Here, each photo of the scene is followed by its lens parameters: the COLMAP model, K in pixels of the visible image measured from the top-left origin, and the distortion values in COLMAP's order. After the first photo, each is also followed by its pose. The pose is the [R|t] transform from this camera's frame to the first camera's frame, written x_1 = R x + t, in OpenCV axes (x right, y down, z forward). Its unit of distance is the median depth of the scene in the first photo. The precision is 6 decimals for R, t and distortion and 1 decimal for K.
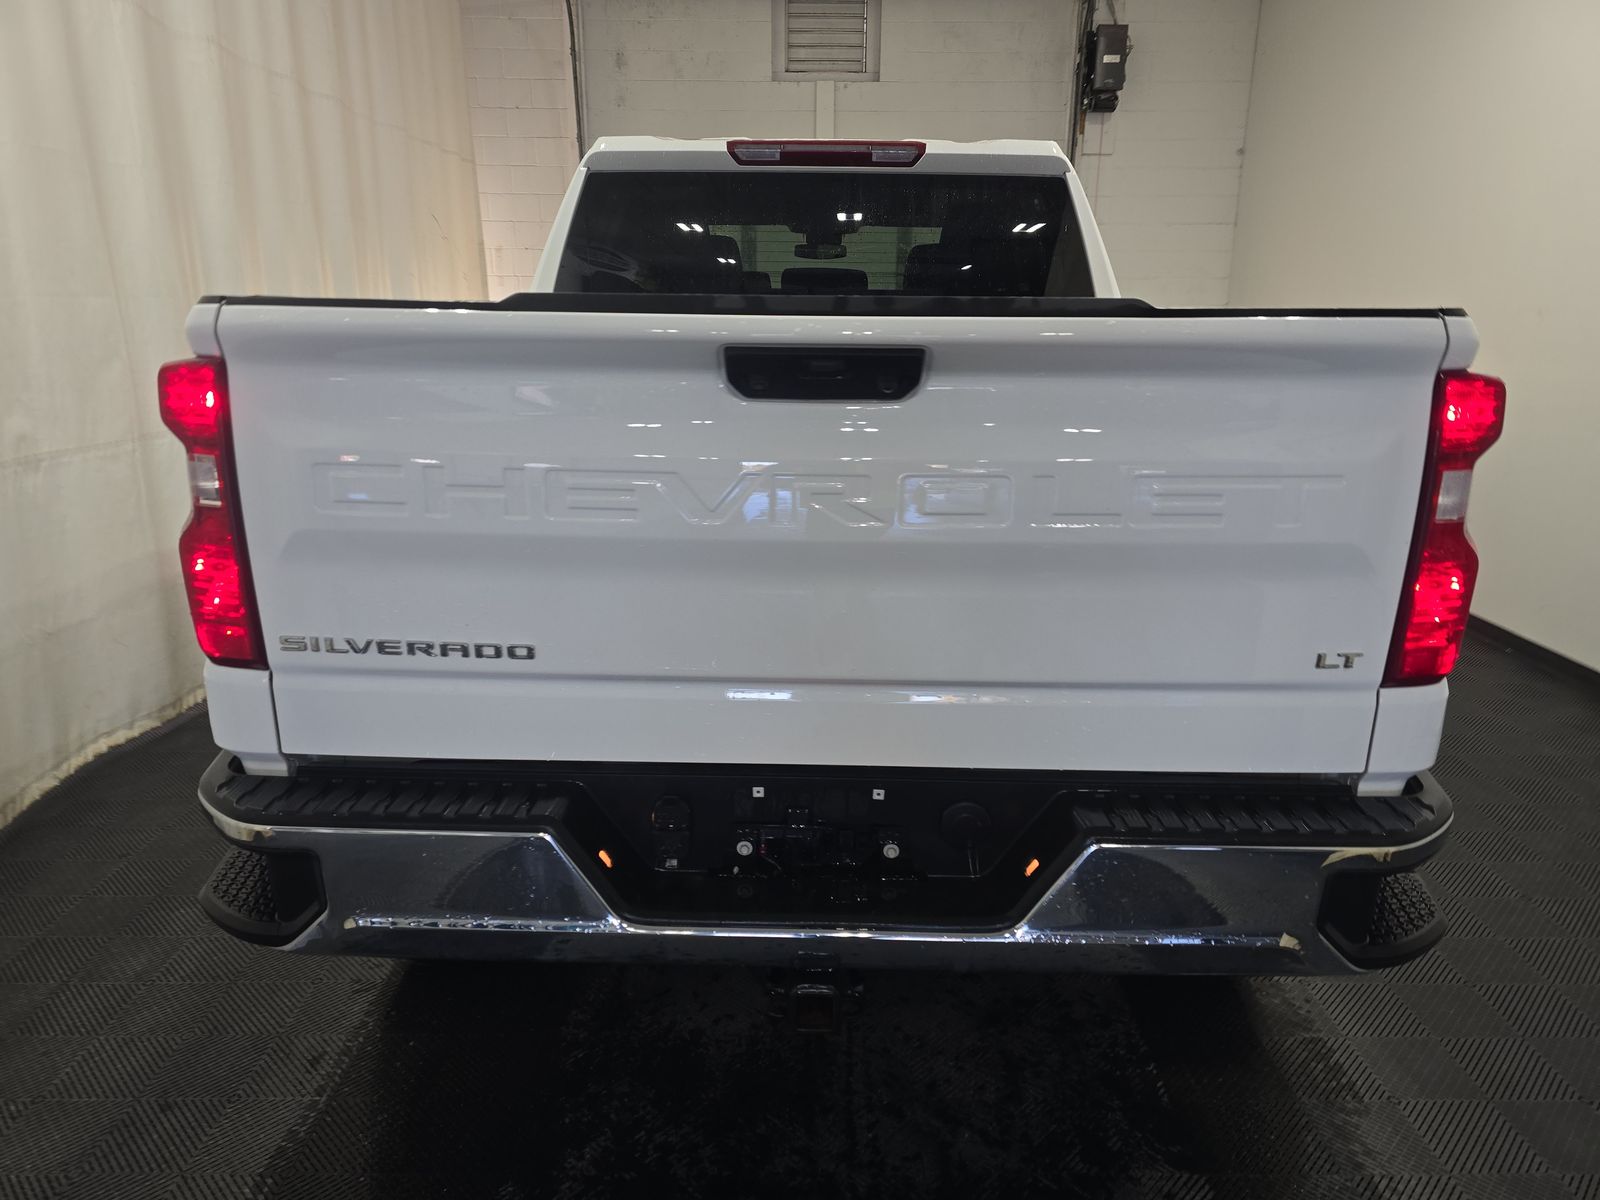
lens RADIAL K [[1071.1, 0, 795.7], [0, 1071.1, 598.7], [0, 0, 1]] dist [0.057804, -0.051022]
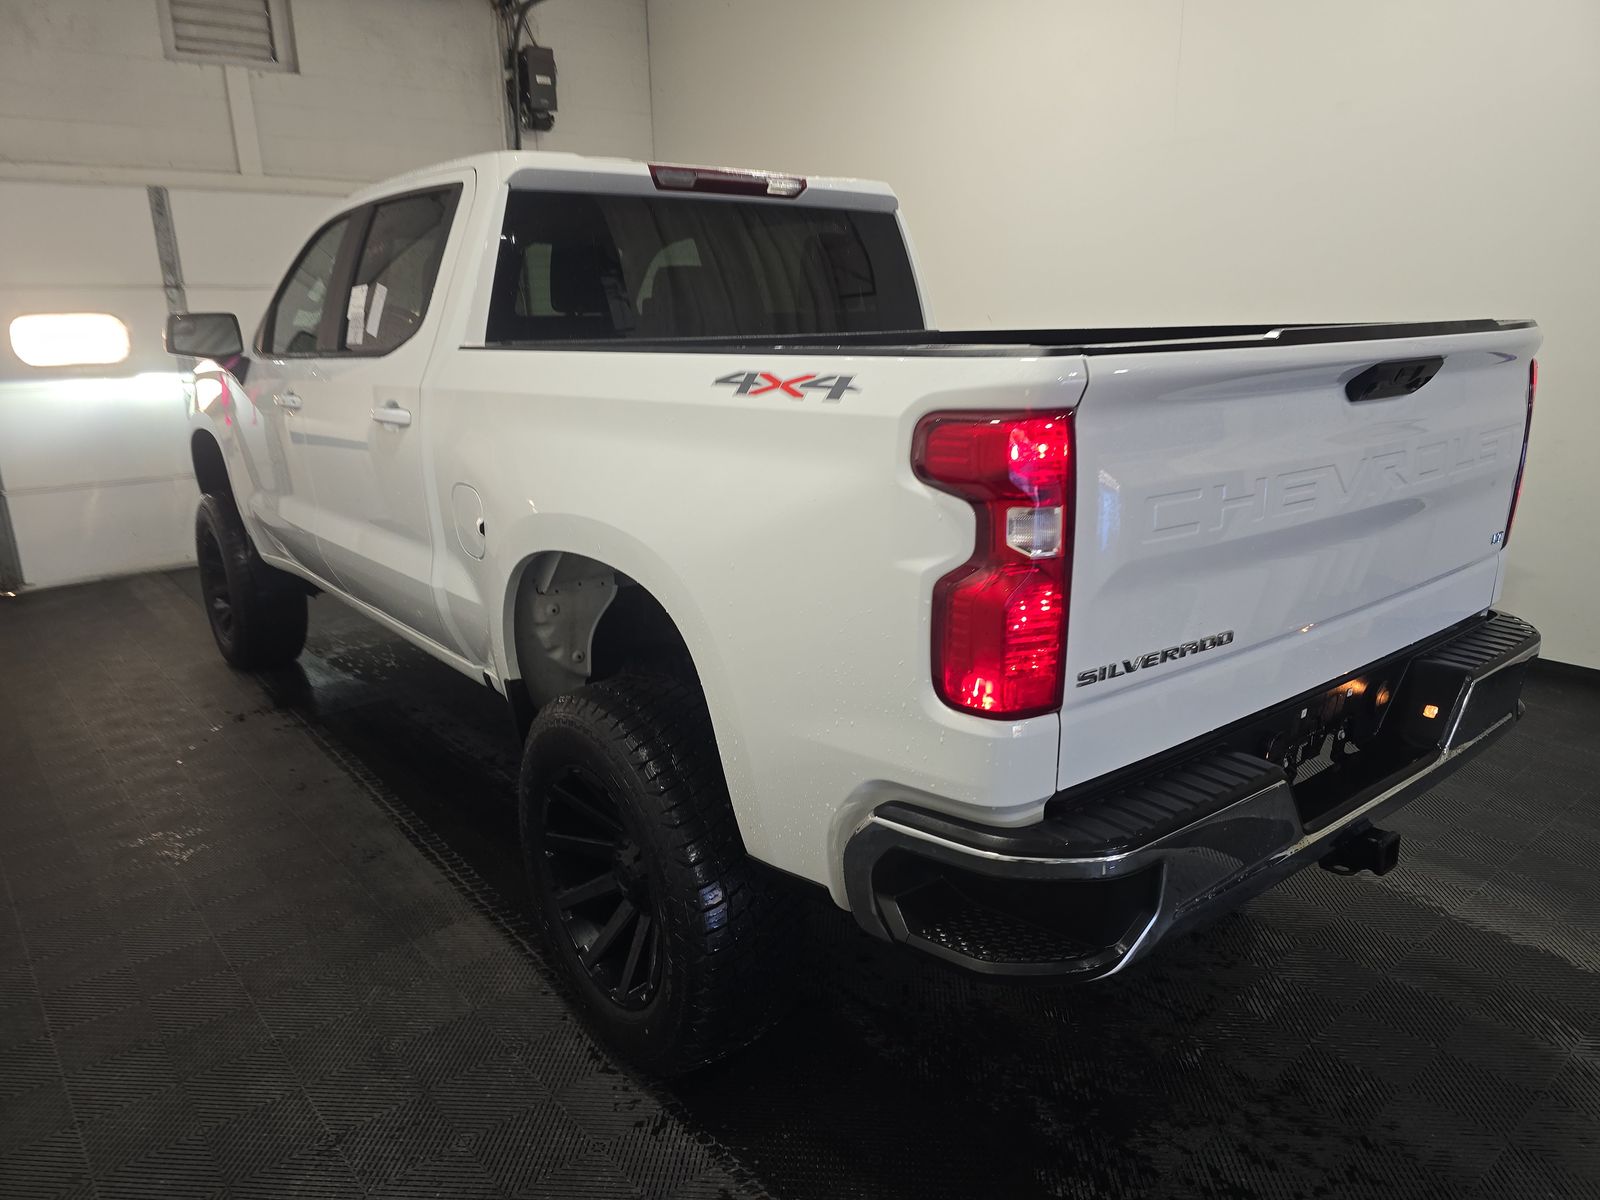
lens RADIAL K [[1082.6, 0, 800.0], [0, 1082.6, 600.0], [0, 0, 1]] dist [0.053688, -0.046023]
pose [[0.768743, -0.186223, 0.611845, -0.631803], [0.190579, 0.979909, 0.058798, -0.070582], [-0.610502, 0.071404, 0.788789, 0.167041]]
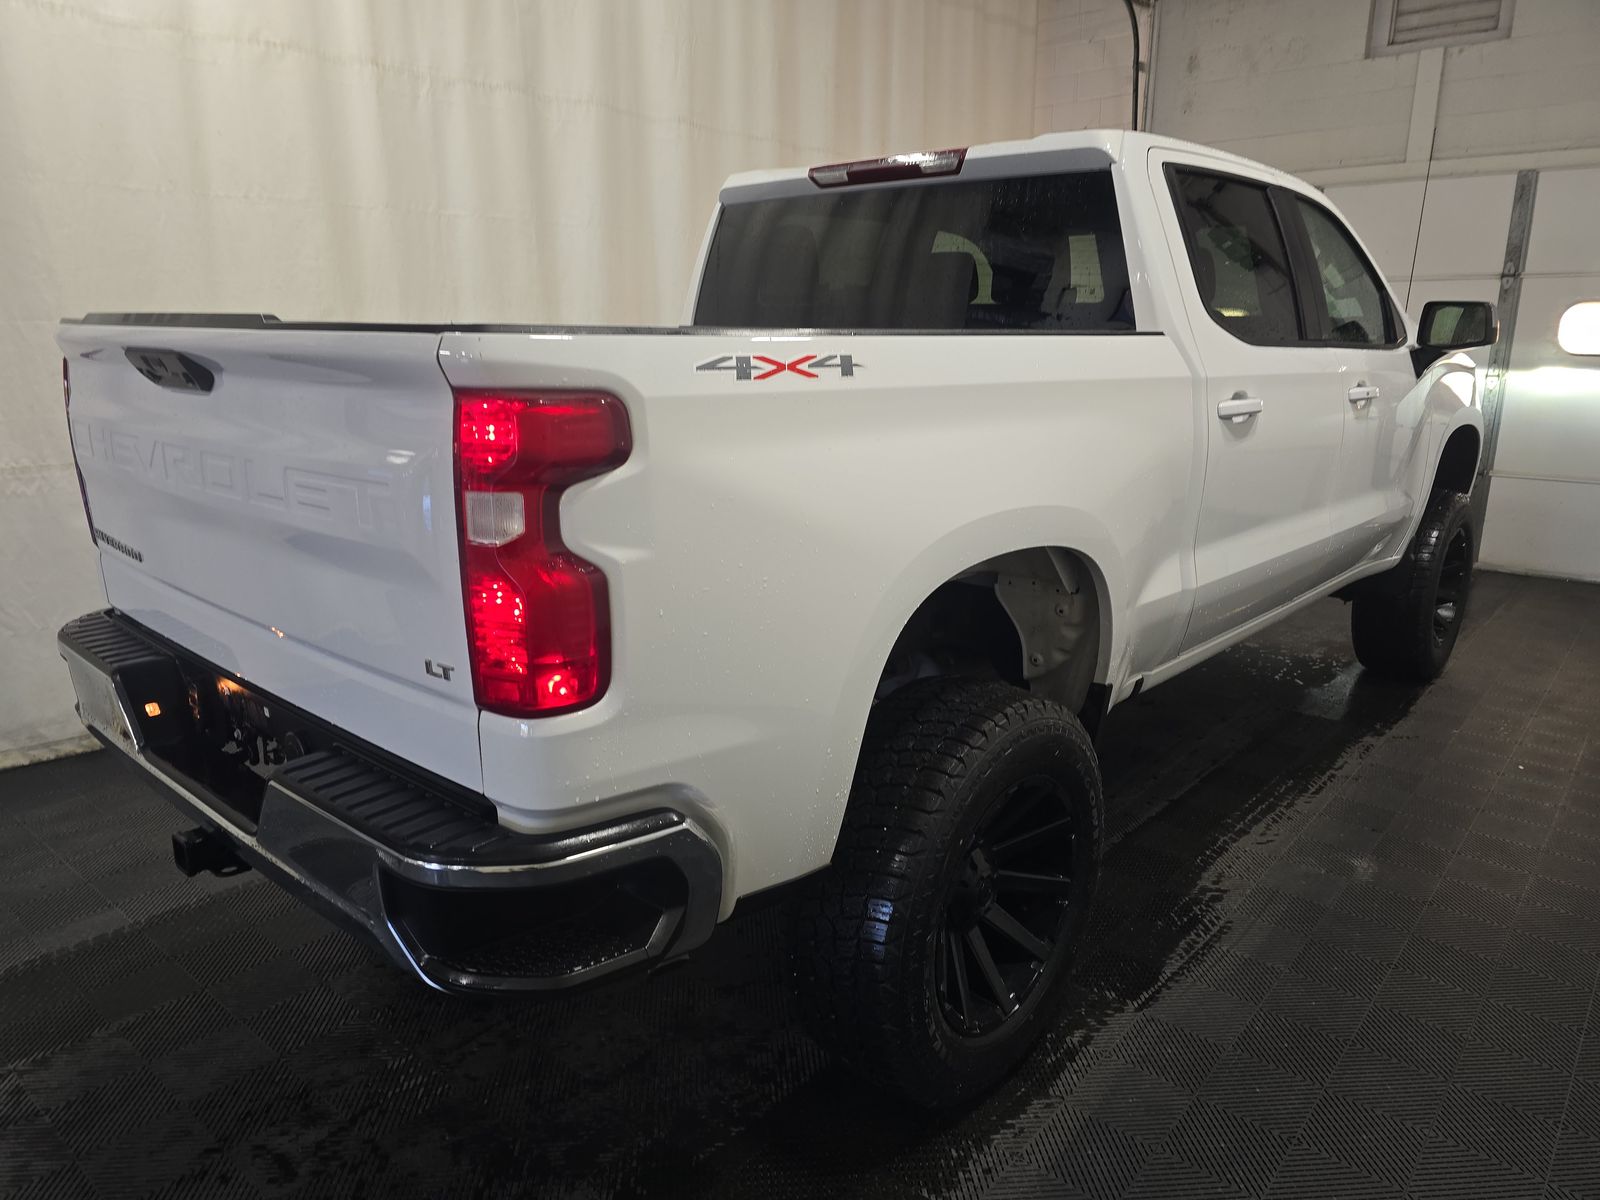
lens RADIAL K [[1071.1, 0, 795.7], [0, 1071.1, 598.7], [0, 0, 1]] dist [0.057804, -0.051022]
pose [[0.755668, 0.155967, -0.636113, 0.663553], [-0.165625, 0.985171, 0.044797, -0.052307], [0.633667, 0.071504, 0.770294, 0.206865]]
